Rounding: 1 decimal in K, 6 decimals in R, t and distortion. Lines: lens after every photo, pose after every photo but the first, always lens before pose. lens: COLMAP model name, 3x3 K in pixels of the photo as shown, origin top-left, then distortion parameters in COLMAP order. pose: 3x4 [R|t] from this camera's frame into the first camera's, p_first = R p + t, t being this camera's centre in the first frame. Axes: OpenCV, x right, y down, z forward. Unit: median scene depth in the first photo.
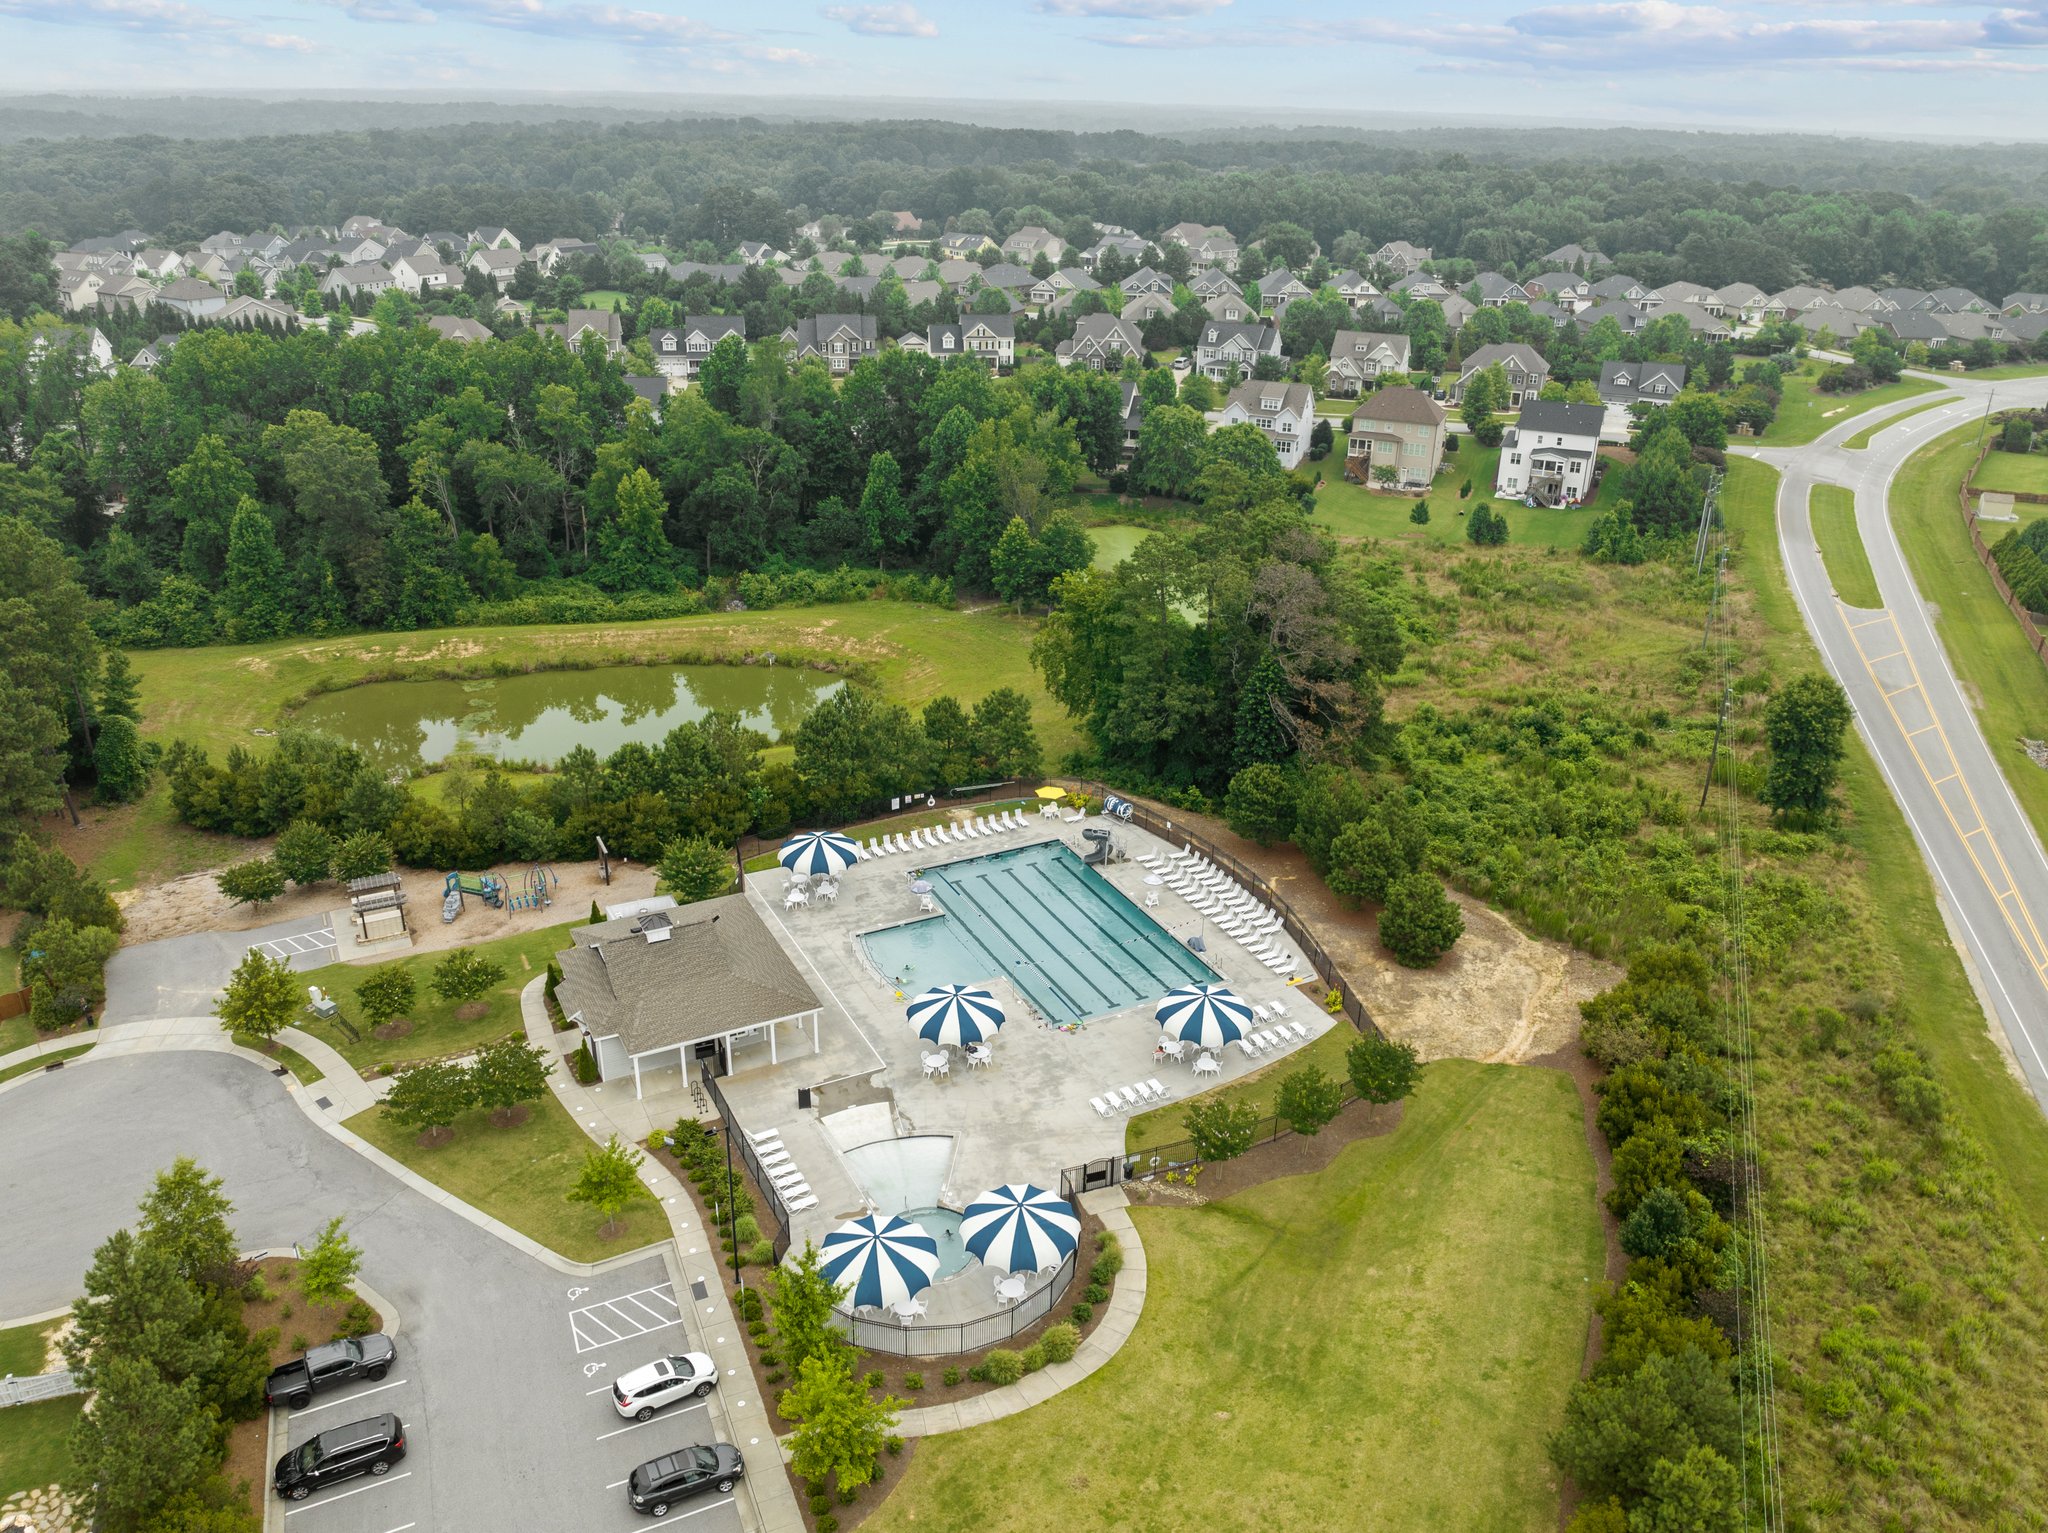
lens RADIAL K [[1605.7, 0, 1088.2], [0, 1605.7, 725.1], [0, 0, 1]] dist [0.008540, -0.207145]
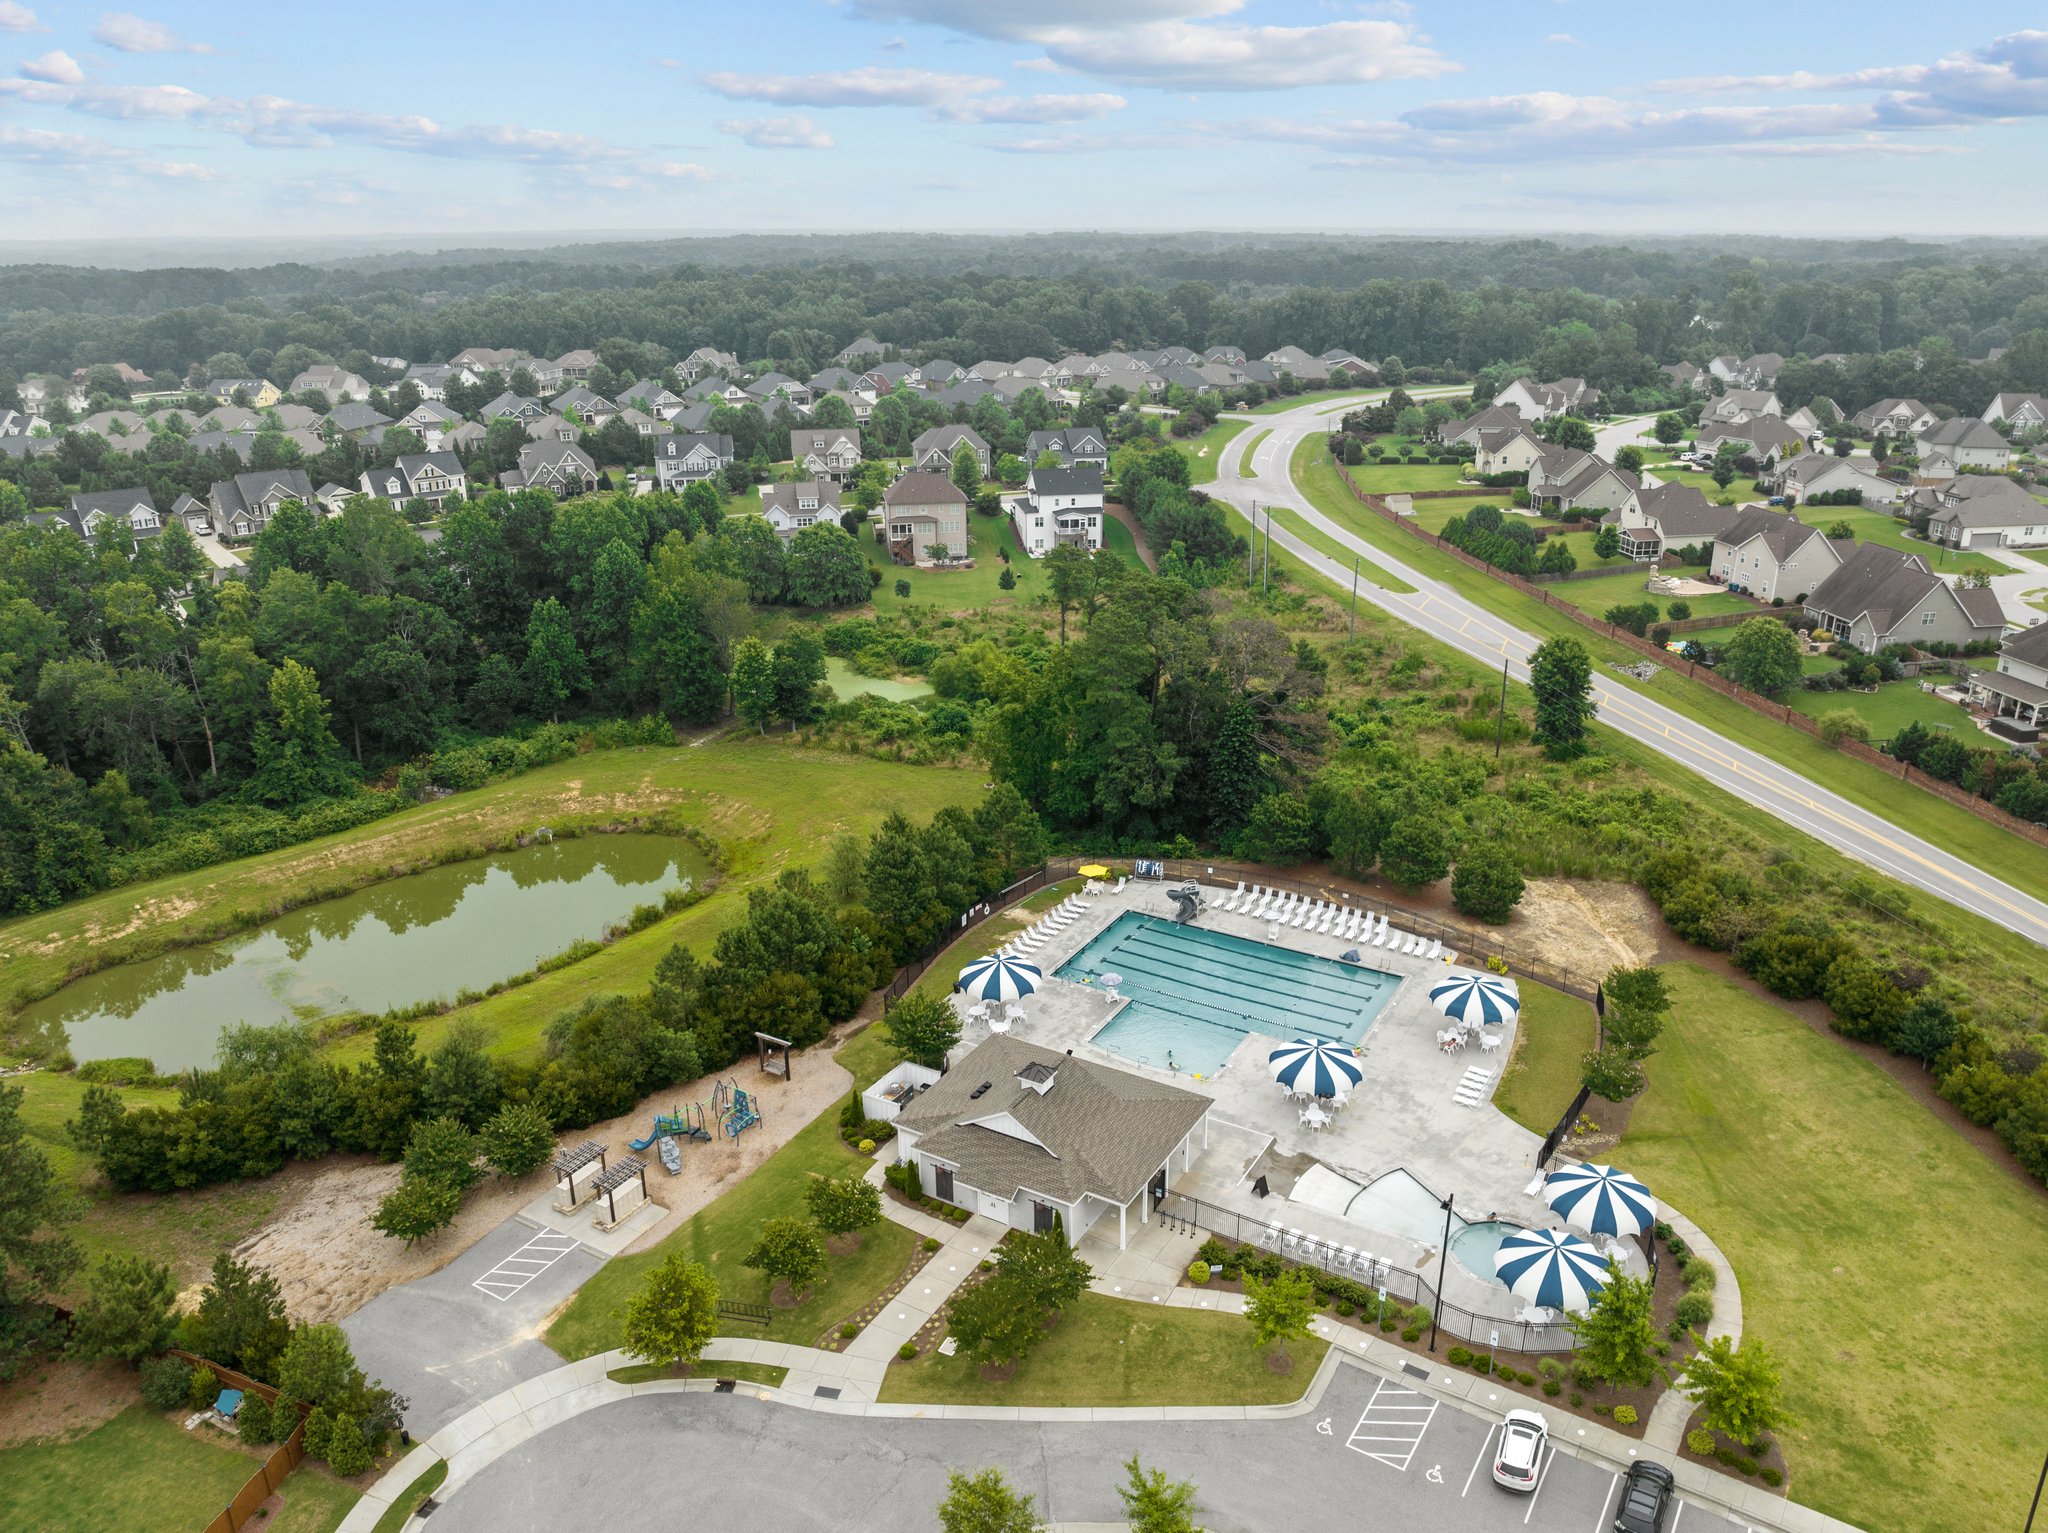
lens RADIAL K [[1519.6, 0, 1024.0], [0, 1519.6, 766.5], [0, 0, 1]] dist [-0.038495, -0.005380]
pose [[0.841713, -0.208767, 0.497931, -0.389489], [0.220600, 0.974709, 0.035758, -0.049830], [-0.492802, 0.079746, 0.866479, 0.122060]]
